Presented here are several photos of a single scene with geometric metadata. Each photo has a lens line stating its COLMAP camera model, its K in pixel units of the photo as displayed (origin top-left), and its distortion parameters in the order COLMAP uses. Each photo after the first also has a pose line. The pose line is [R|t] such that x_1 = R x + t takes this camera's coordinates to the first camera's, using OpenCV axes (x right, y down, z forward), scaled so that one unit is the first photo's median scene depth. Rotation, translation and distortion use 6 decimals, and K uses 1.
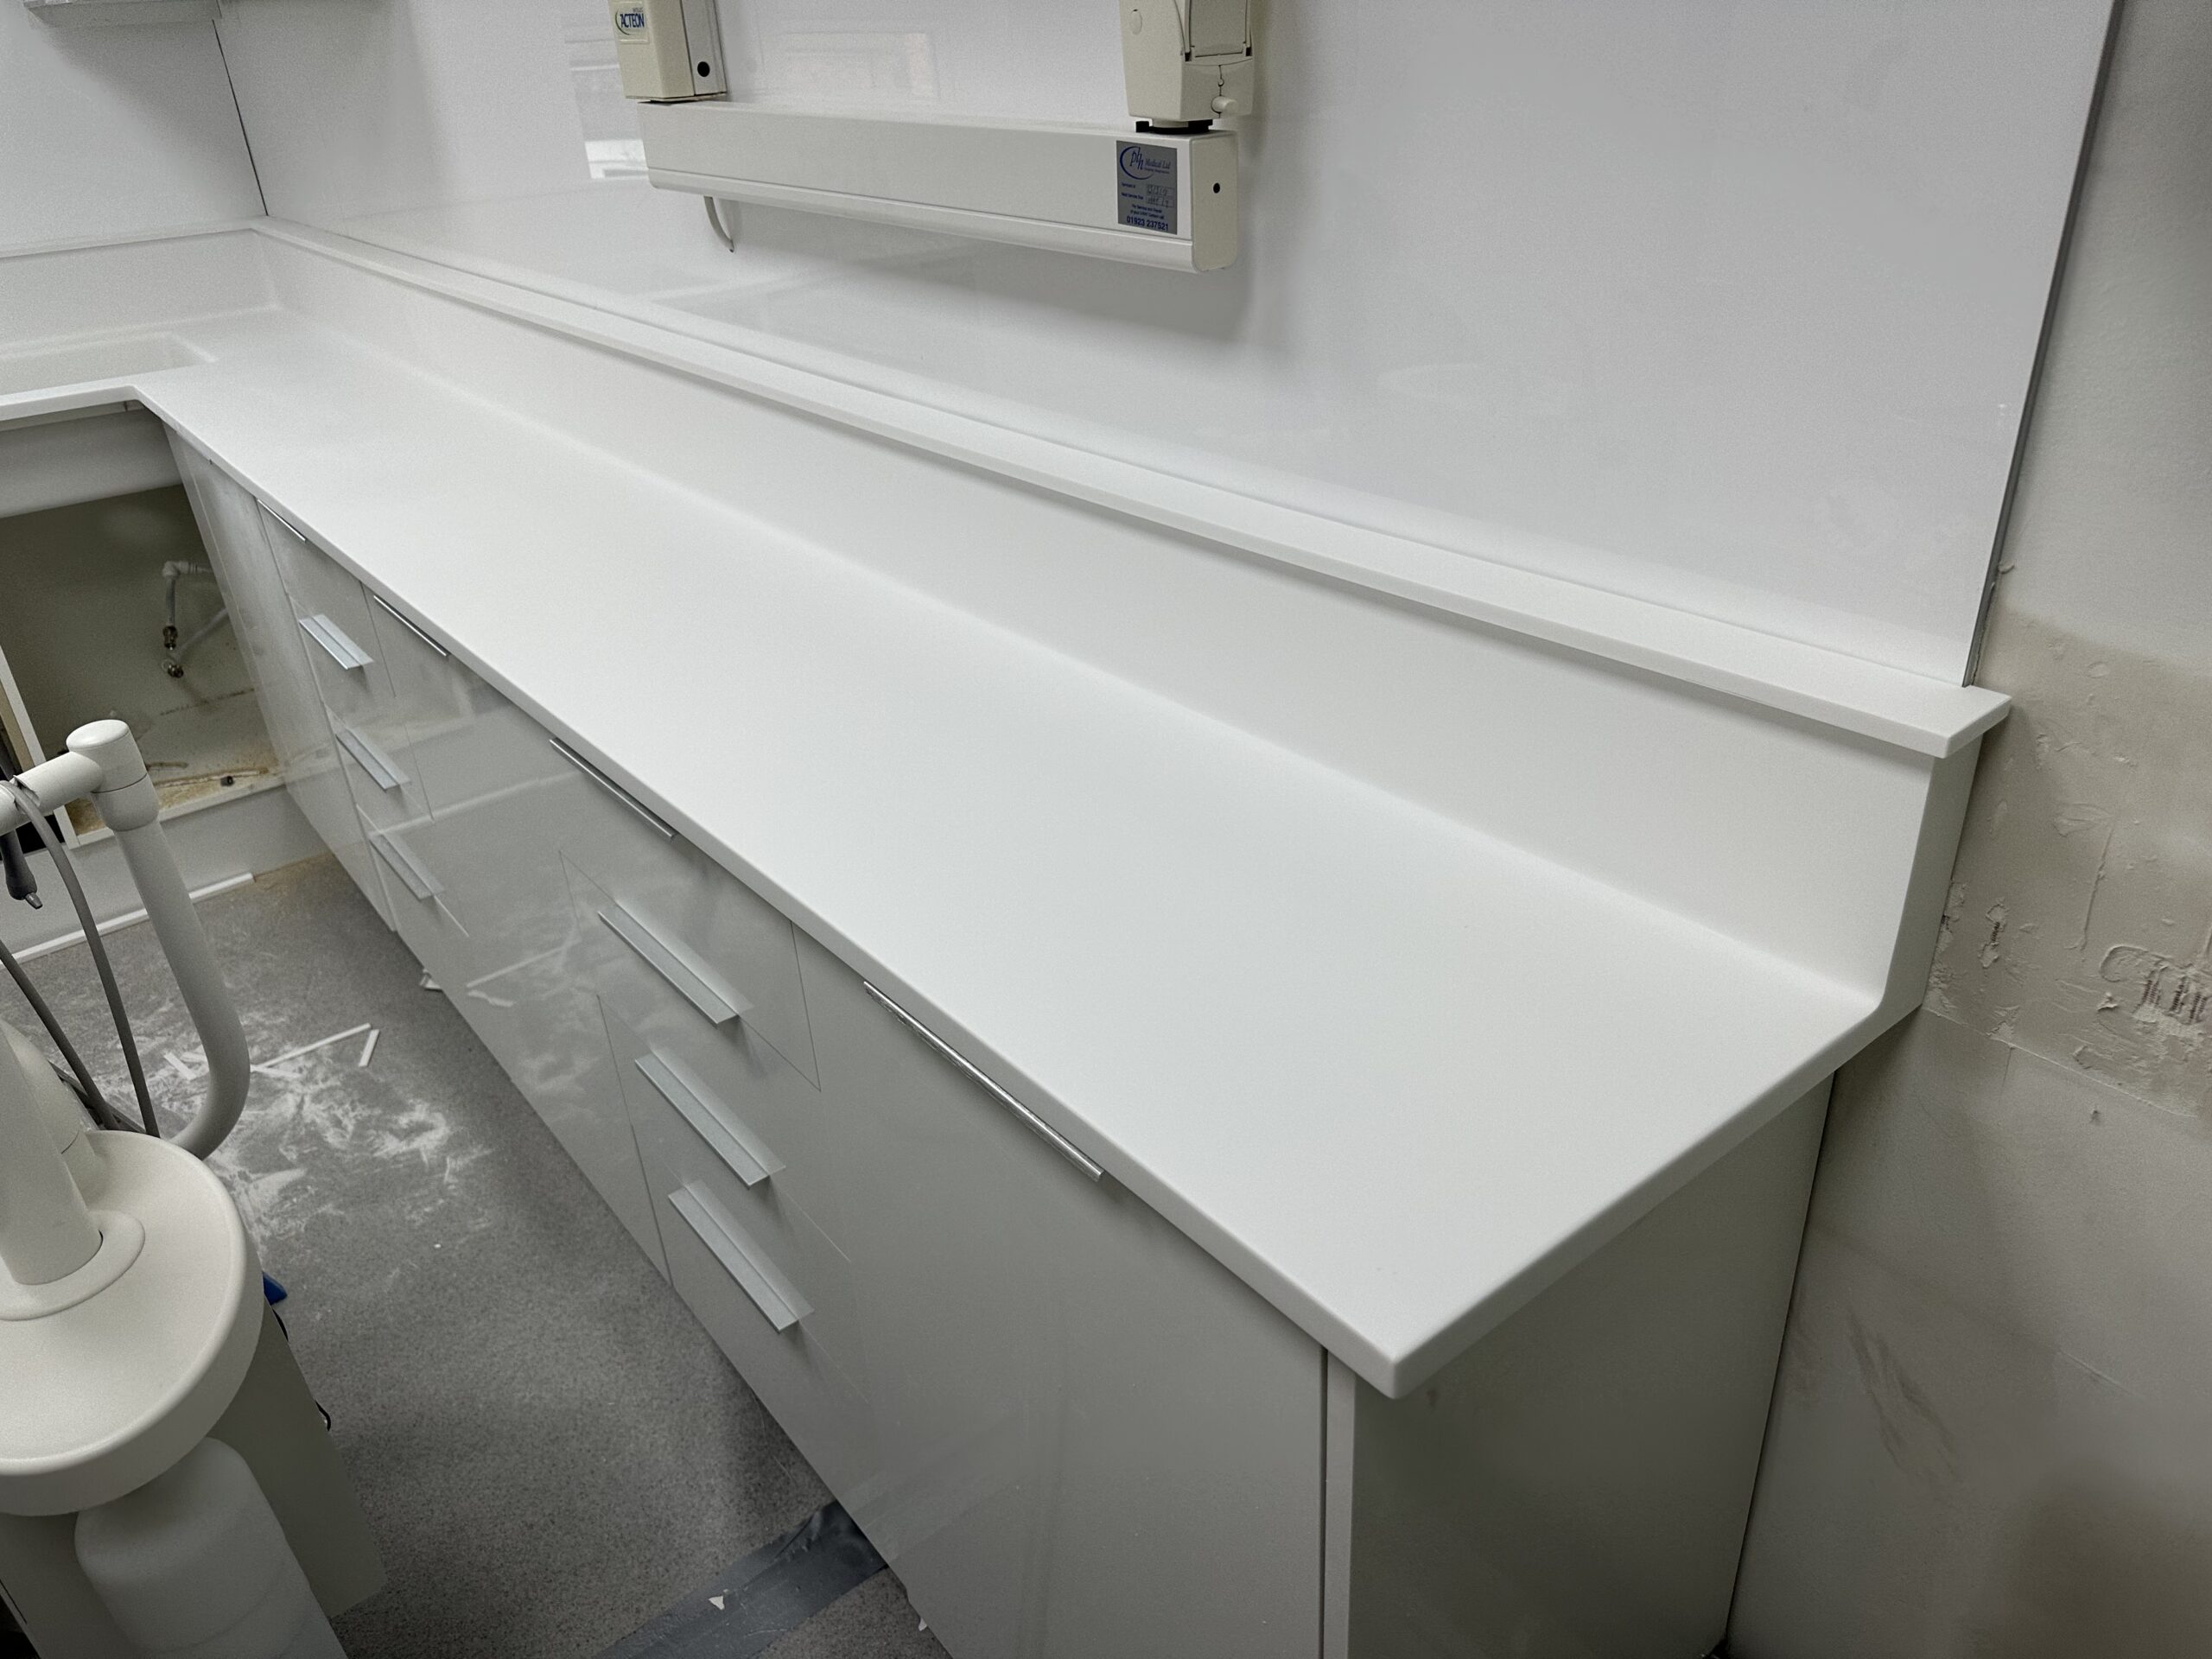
lens RADIAL K [[1565.0, 0, 1106.0], [0, 1565.0, 829.5], [0, 0, 1]] dist [0.081786, -0.108709]
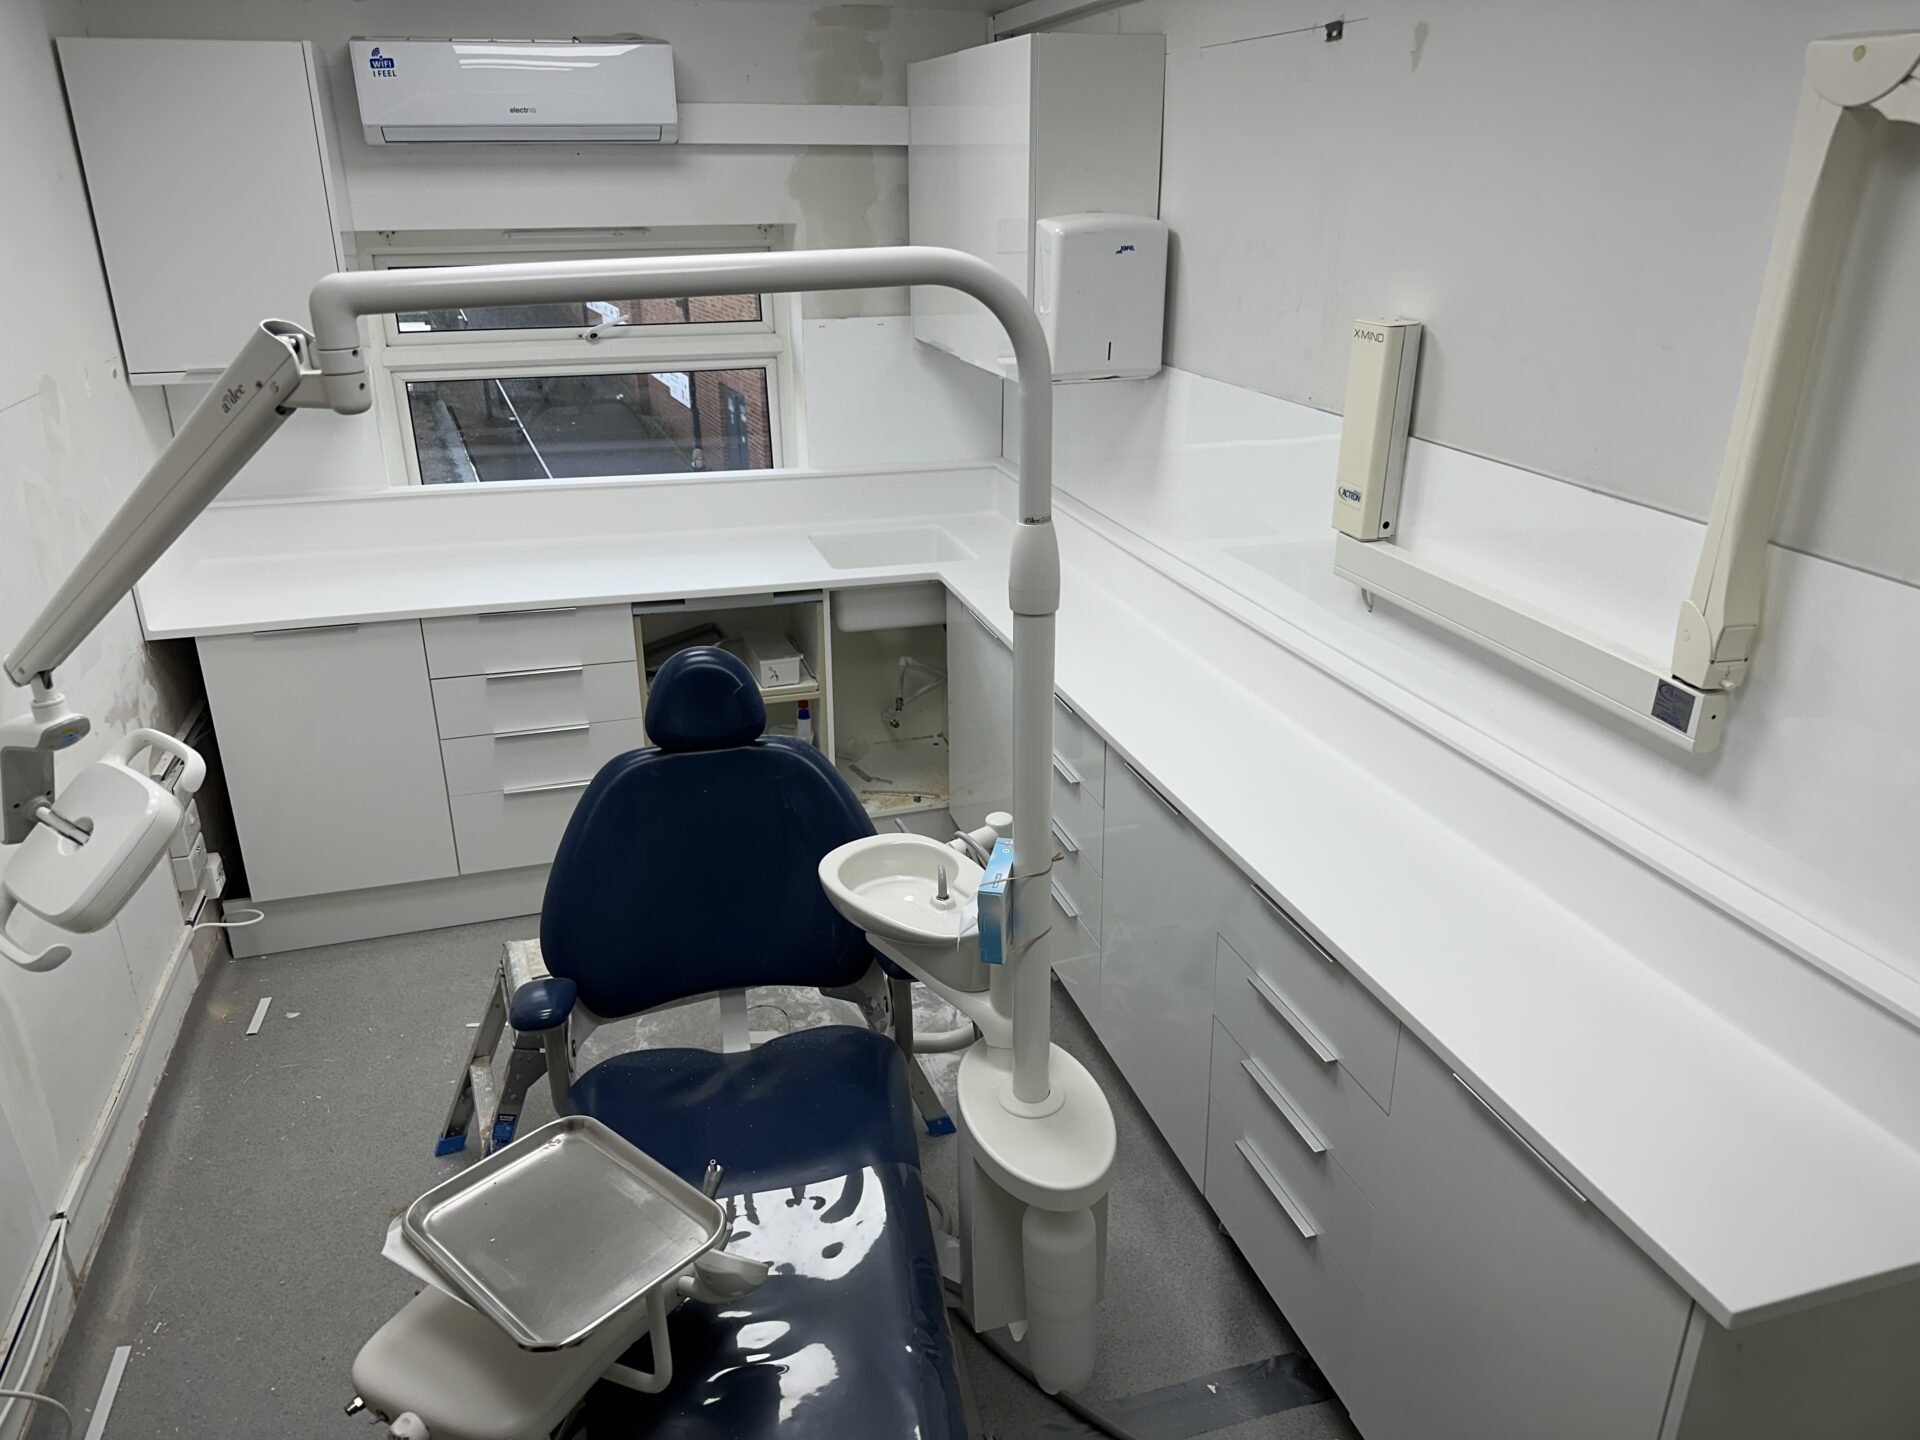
lens RADIAL K [[1358.4, 0, 960.0], [0, 1358.4, 720.0], [0, 0, 1]] dist [0.081786, -0.108709]
pose [[0.930214, 0.184627, -0.317199, -0.177764], [-0.214326, 0.974848, -0.061116, -0.067455], [0.297937, 0.124835, 0.946388, -0.619664]]
